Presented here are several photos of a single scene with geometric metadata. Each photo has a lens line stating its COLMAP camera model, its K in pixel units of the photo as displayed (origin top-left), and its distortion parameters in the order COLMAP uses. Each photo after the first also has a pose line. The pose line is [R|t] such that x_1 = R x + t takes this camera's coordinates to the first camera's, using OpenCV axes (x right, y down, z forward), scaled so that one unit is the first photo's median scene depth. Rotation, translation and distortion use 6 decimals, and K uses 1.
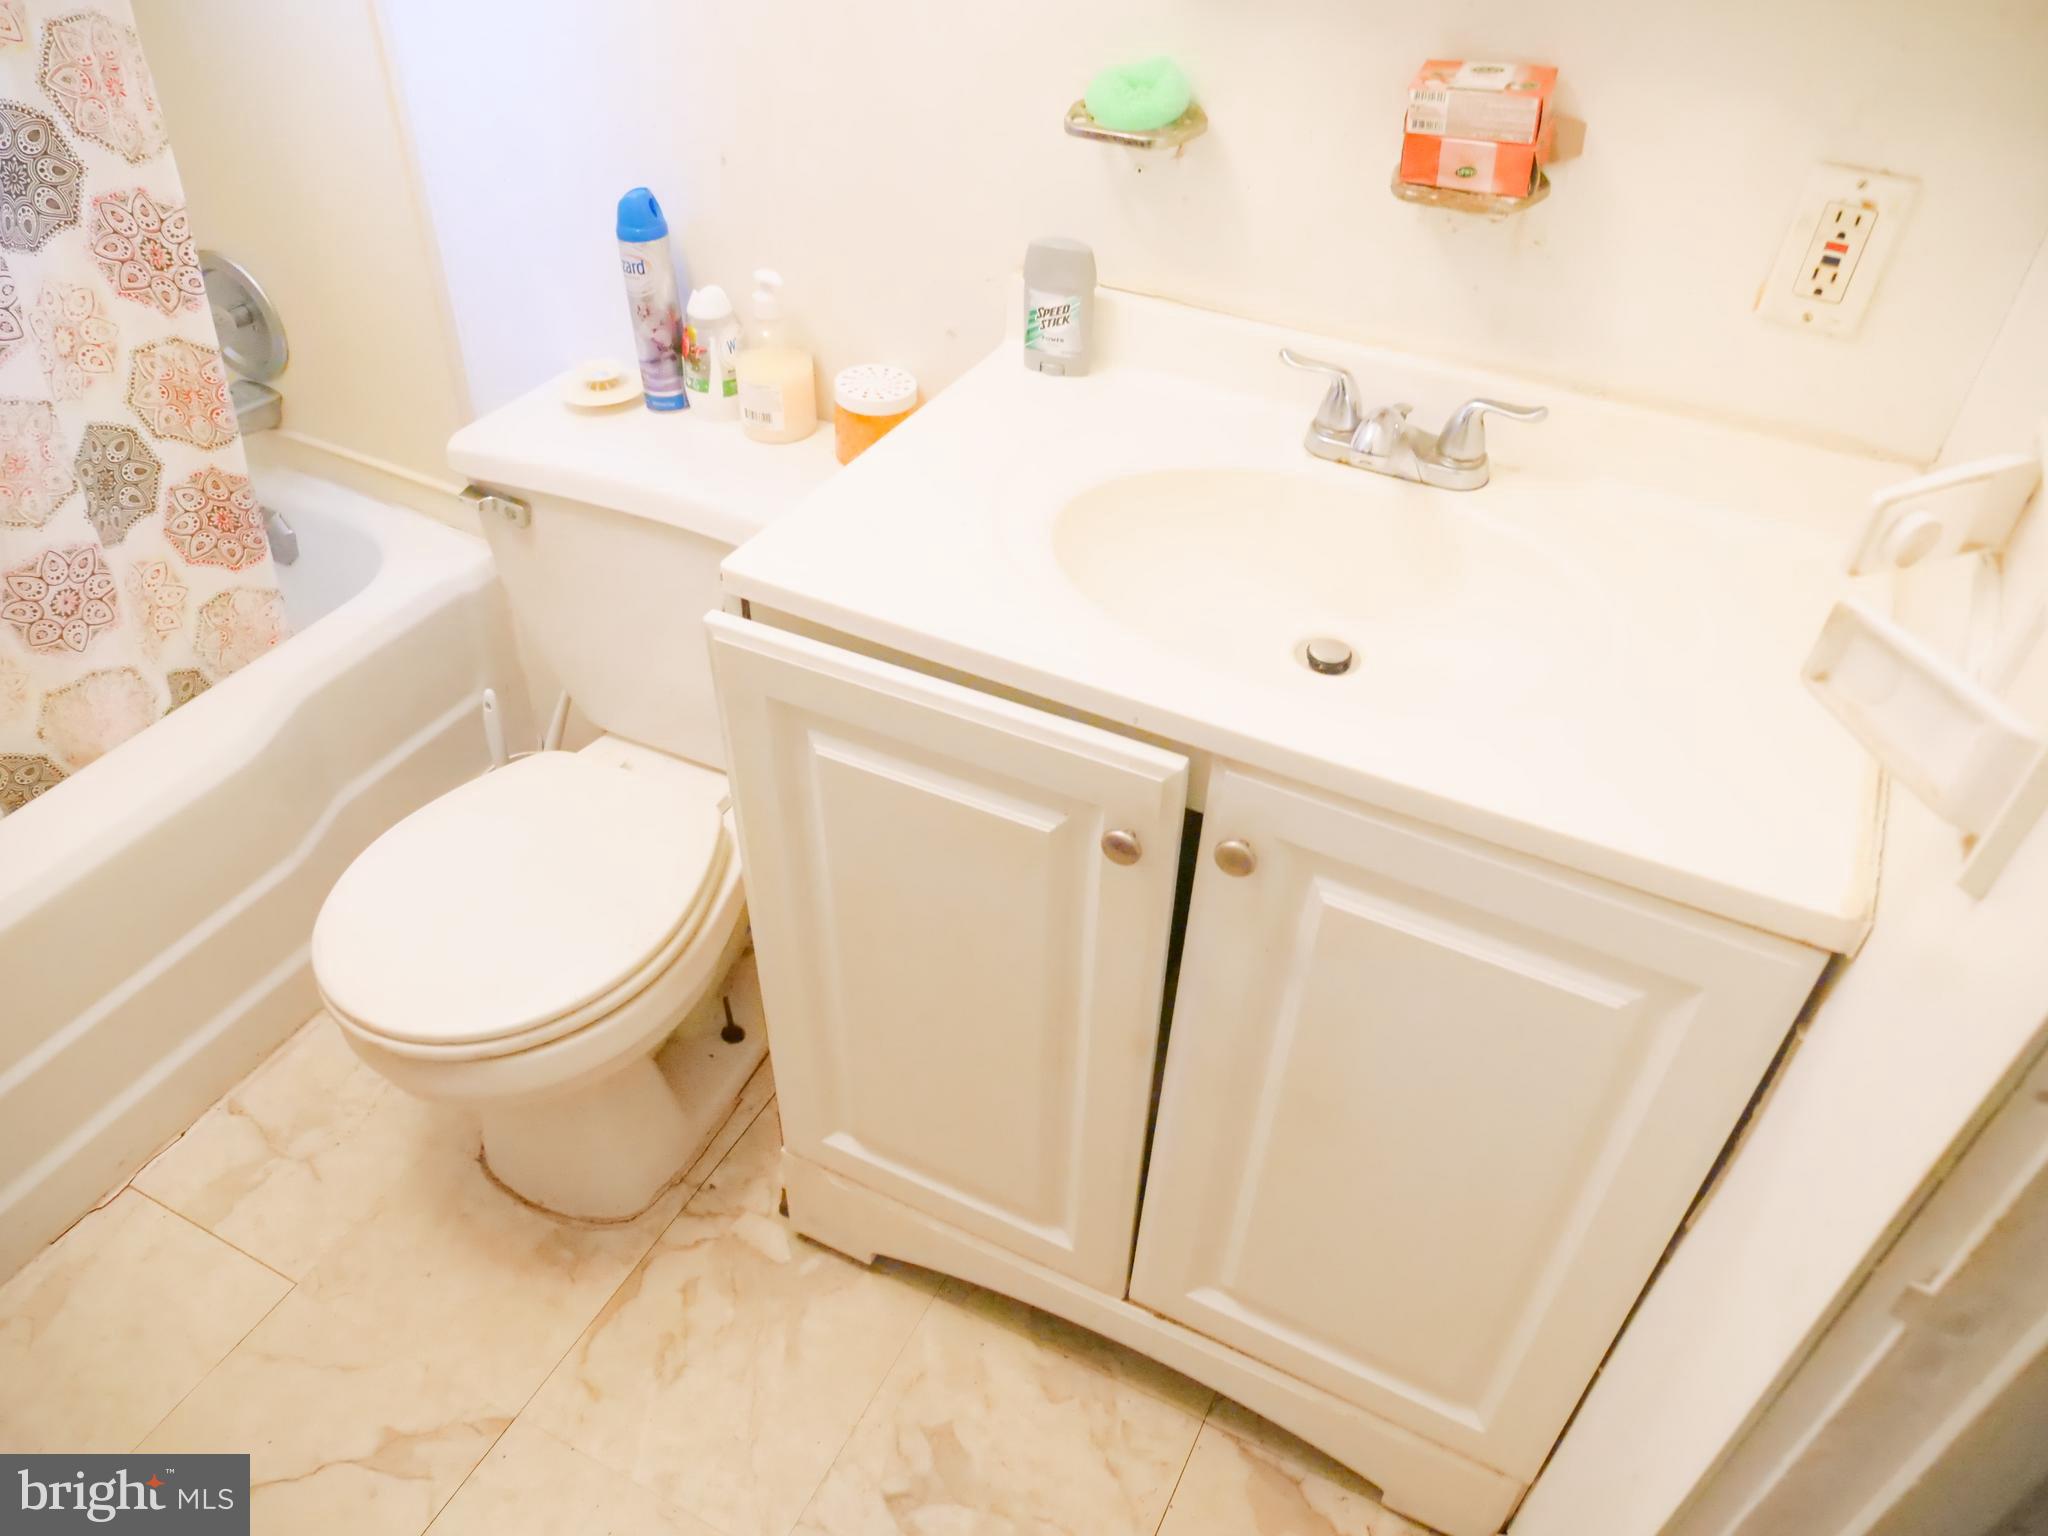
lens RADIAL K [[1471.2, 0, 1008.9], [0, 1471.2, 768.5], [0, 0, 1]] dist [-0.033025, 0.015354]
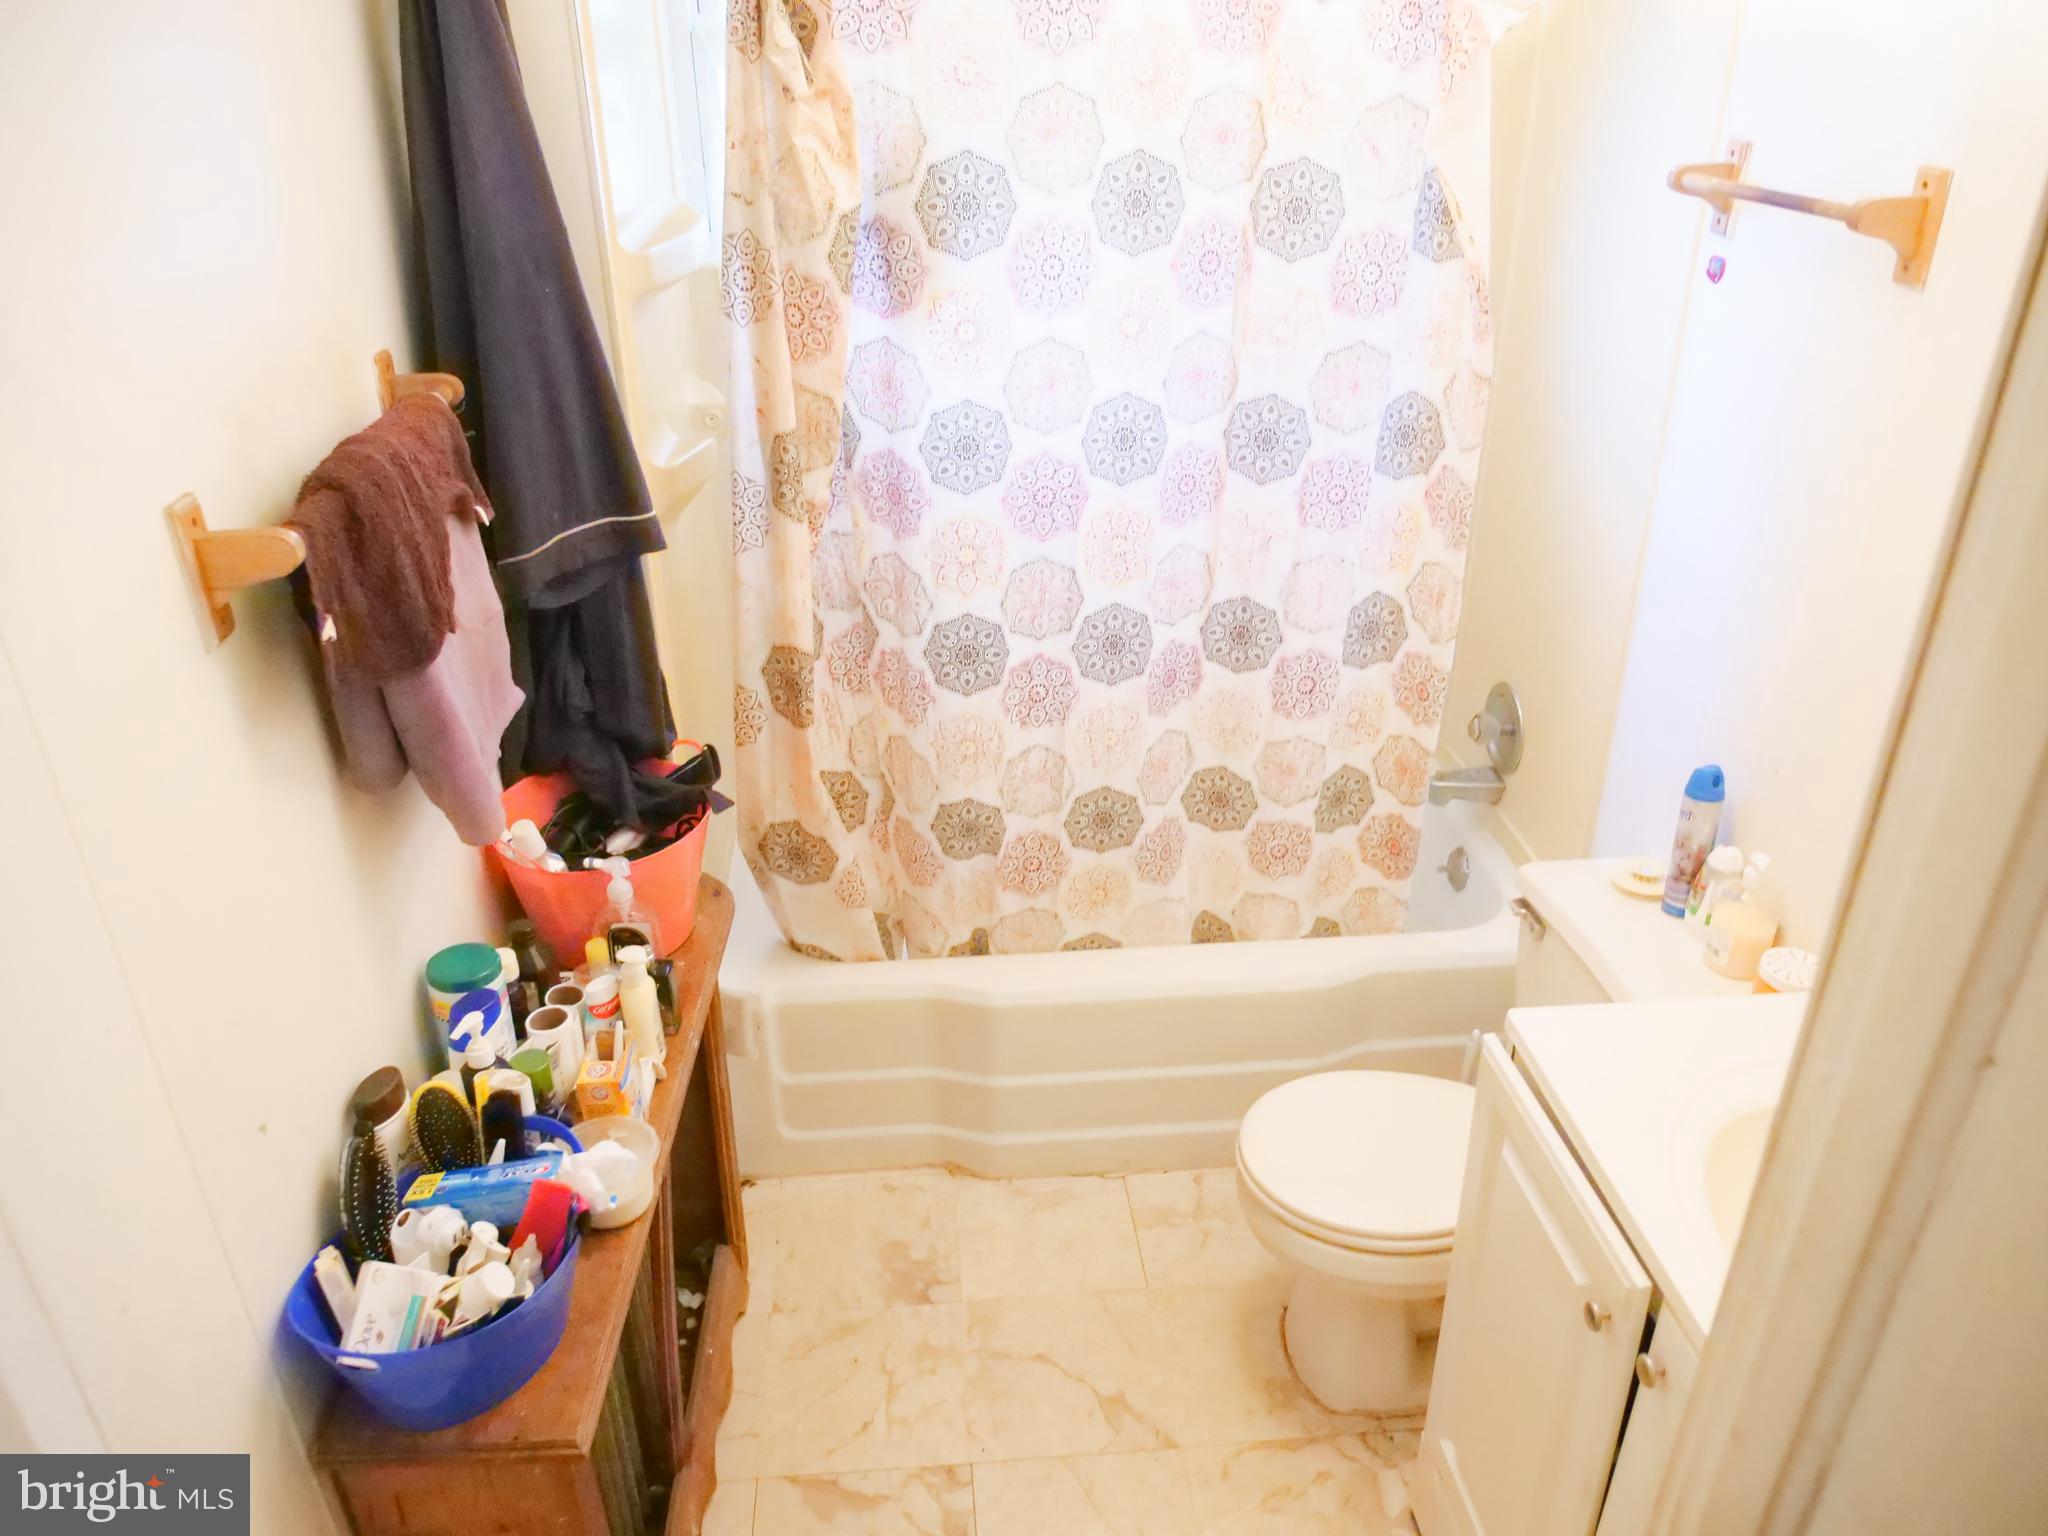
lens RADIAL K [[1471.2, 0, 1024.8], [0, 1471.2, 771.2], [0, 0, 1]] dist [-0.033025, 0.015354]
pose [[0.529551, 0.363739, -0.766335, 0.425873], [-0.527352, 0.848776, 0.038460, -0.099050], [0.664436, 0.383762, 0.641289, -0.283301]]
